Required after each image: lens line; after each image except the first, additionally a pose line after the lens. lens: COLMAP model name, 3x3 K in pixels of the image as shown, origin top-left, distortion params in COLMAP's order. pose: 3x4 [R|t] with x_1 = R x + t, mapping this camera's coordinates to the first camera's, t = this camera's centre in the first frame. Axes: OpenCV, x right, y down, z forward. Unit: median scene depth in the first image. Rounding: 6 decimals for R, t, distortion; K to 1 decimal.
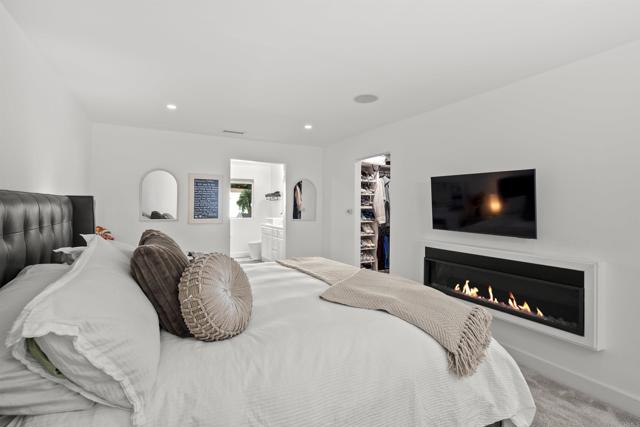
lens RADIAL K [[295.1, 0, 320.0], [0, 295.1, 213.5], [0, 0, 1]] dist [-0.000281, -0.000020]
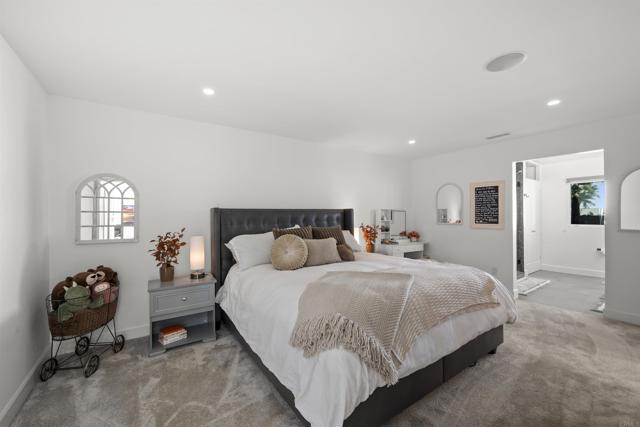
lens RADIAL K [[270.4, 0, 320.0], [0, 270.4, 213.5], [0, 0, 1]] dist [-0.001053, -0.000085]
pose [[0.046917, -0.007704, -0.998869, 0.392325], [-0.014584, 0.999858, -0.008397, -0.002104], [0.998792, 0.014962, 0.046798, 0.257296]]
